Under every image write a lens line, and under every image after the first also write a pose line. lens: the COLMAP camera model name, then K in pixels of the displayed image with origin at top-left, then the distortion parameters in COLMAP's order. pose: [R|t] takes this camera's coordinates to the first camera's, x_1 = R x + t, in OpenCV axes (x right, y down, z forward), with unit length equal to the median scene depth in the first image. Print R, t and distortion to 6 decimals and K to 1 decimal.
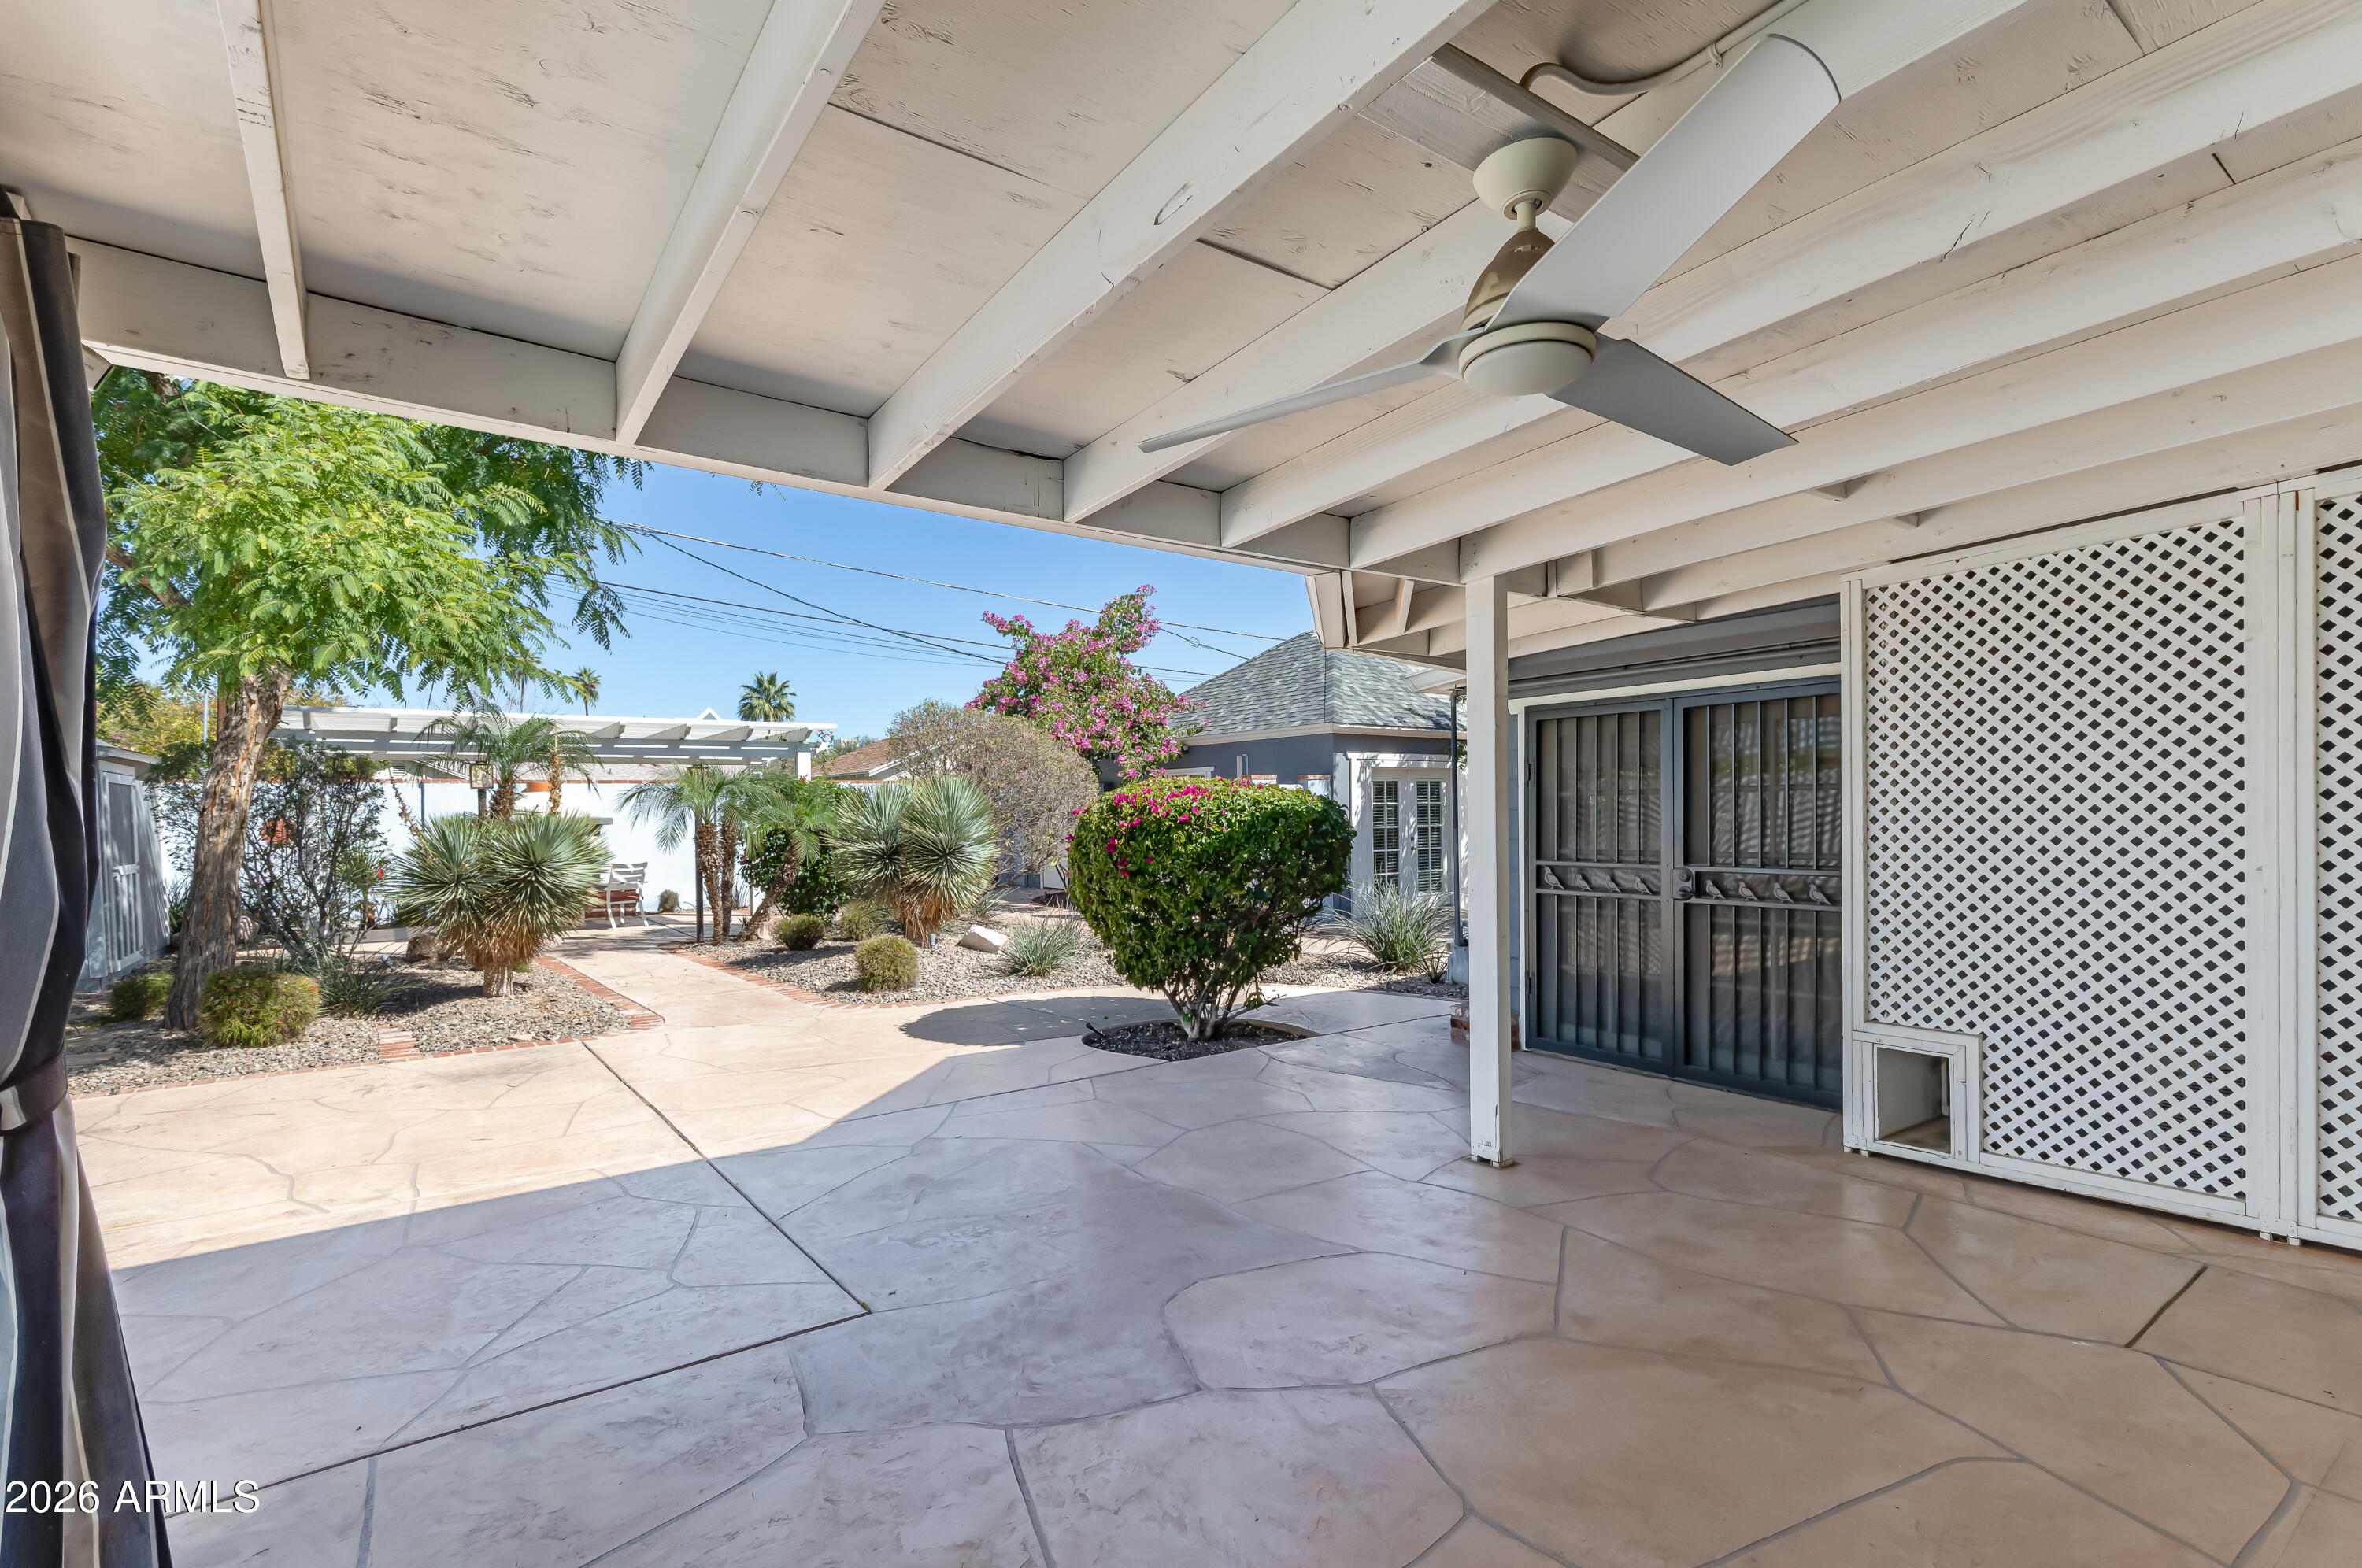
lens RADIAL K [[1066.6, 0, 1165.0], [0, 1066.6, 794.3], [0, 0, 1]] dist [0.001279, 0.000067]
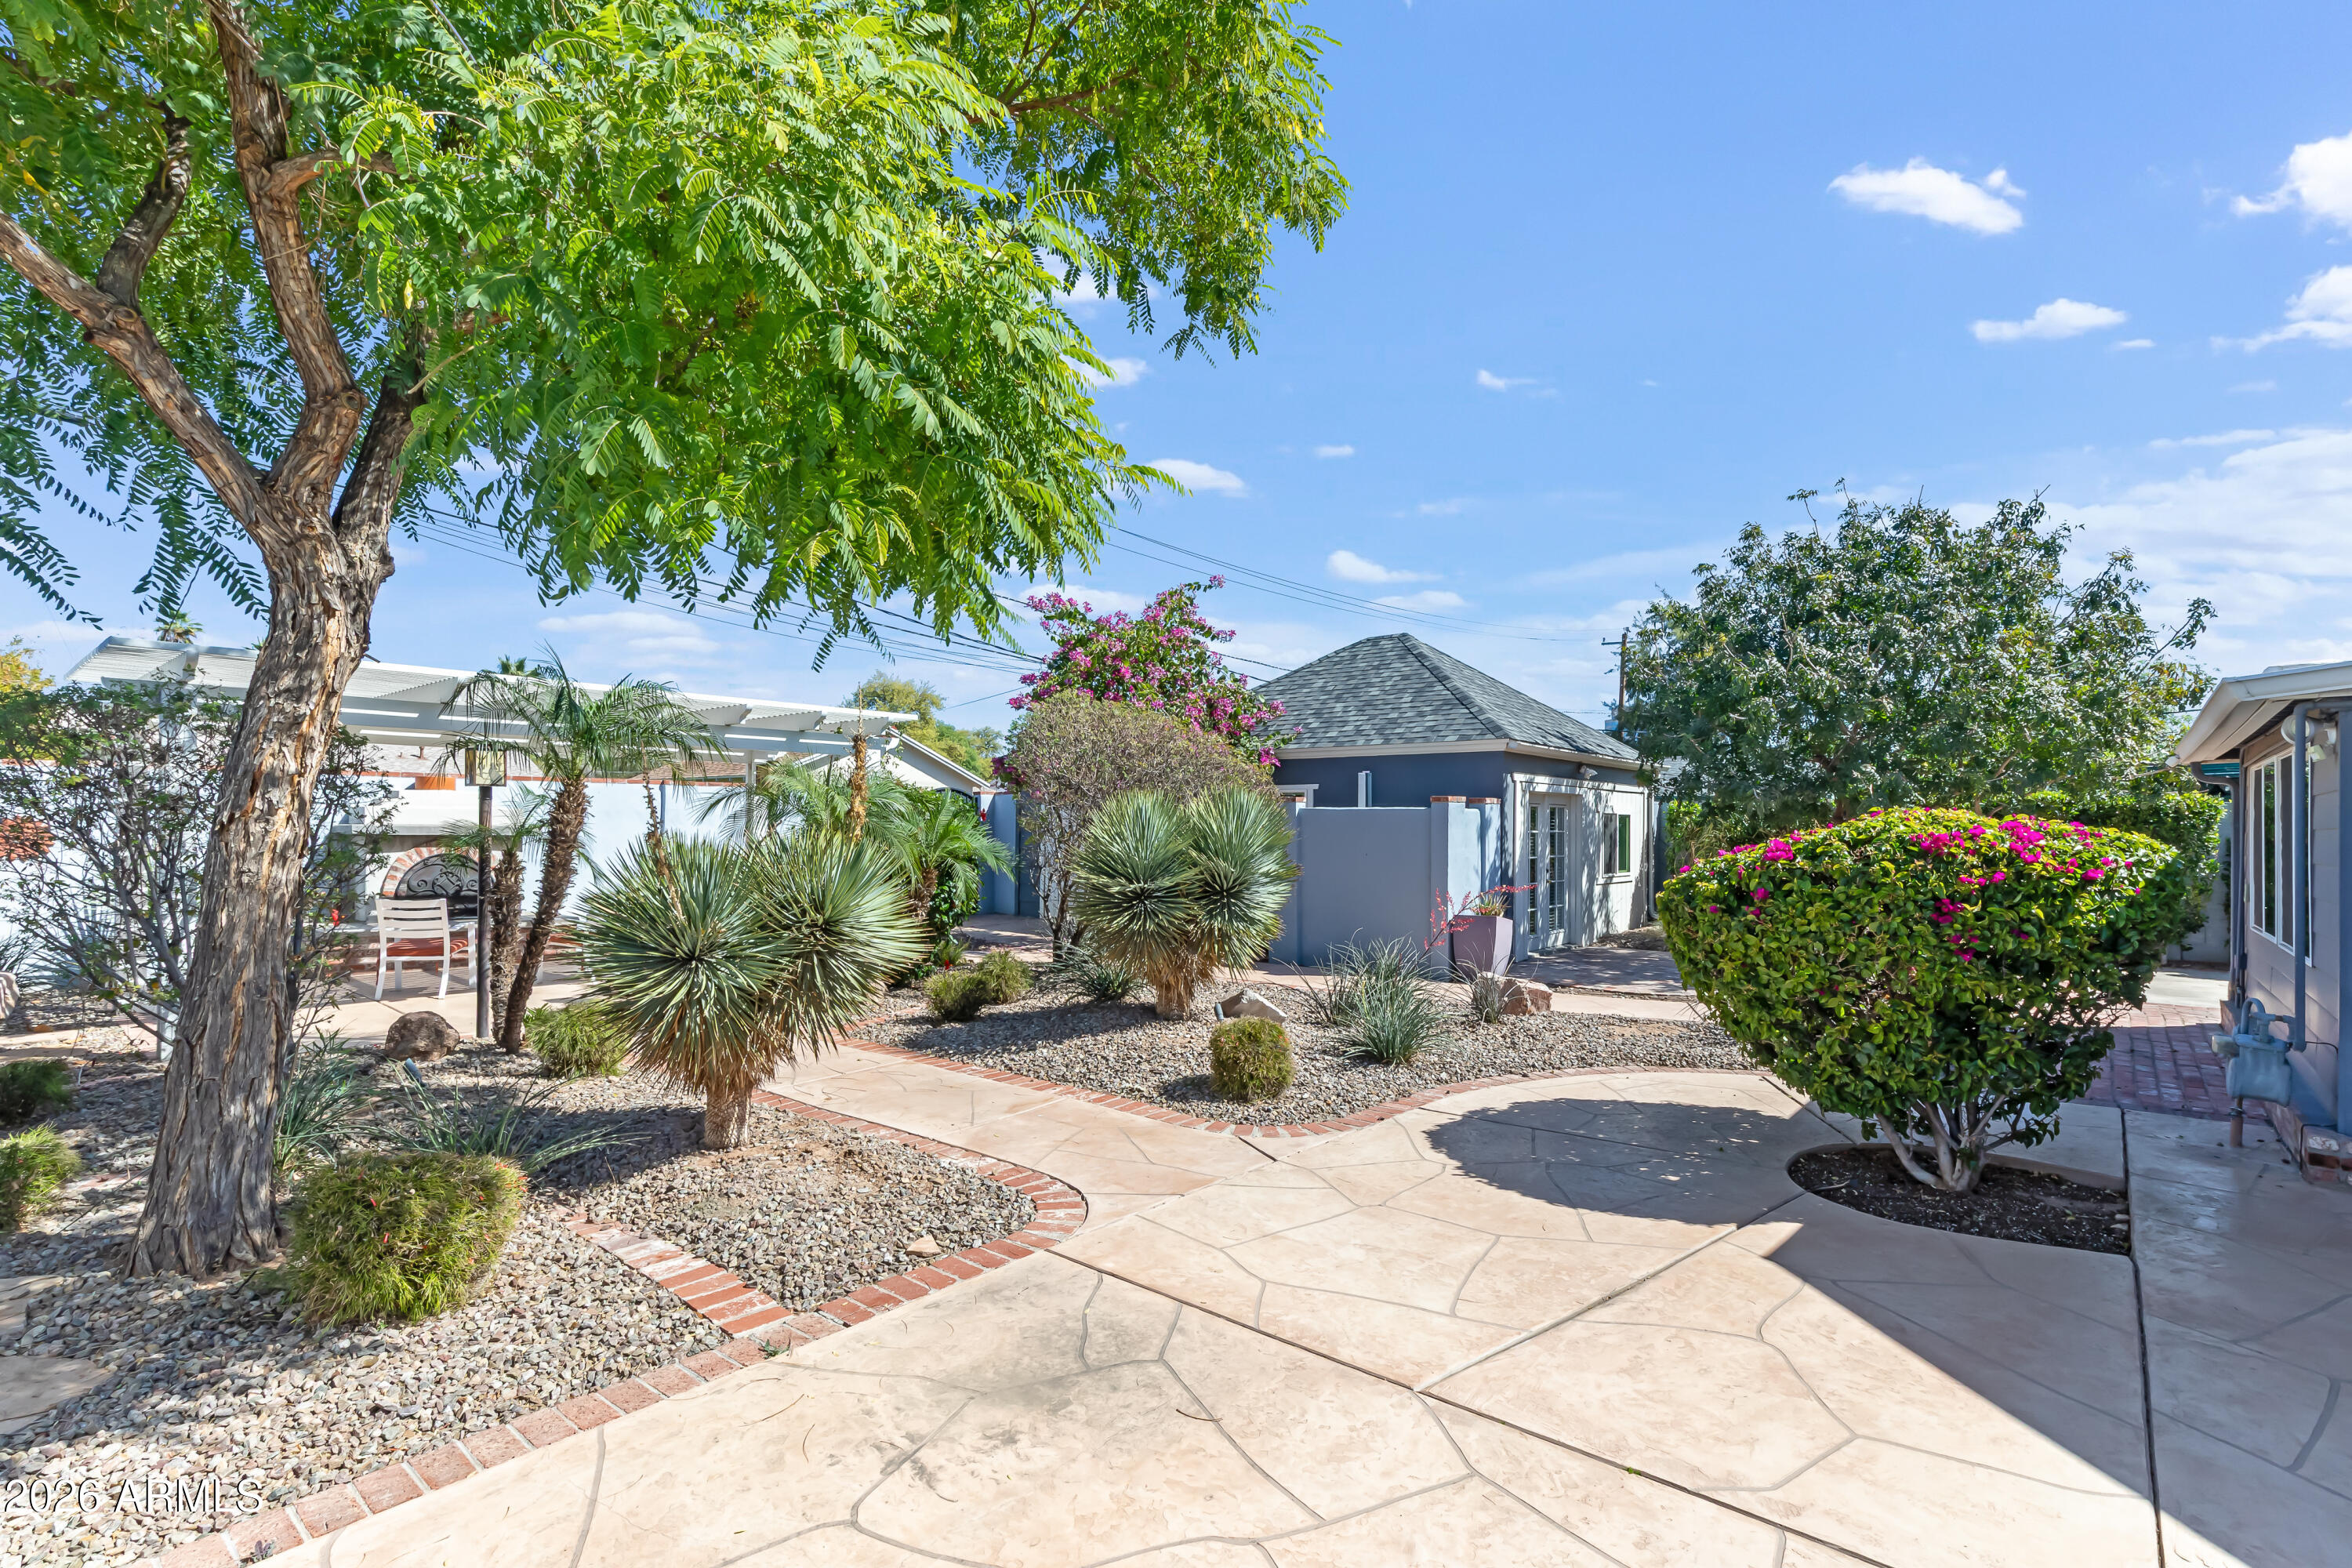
lens RADIAL K [[1062.2, 0, 1185.0], [0, 1062.2, 794.7], [0, 0, 1]] dist [0.001279, 0.000067]
pose [[0.973680, 0.029401, 0.226017, -0.294632], [-0.026229, 0.999511, -0.017024, 0.000017], [-0.226407, 0.010647, 0.973975, 0.212187]]
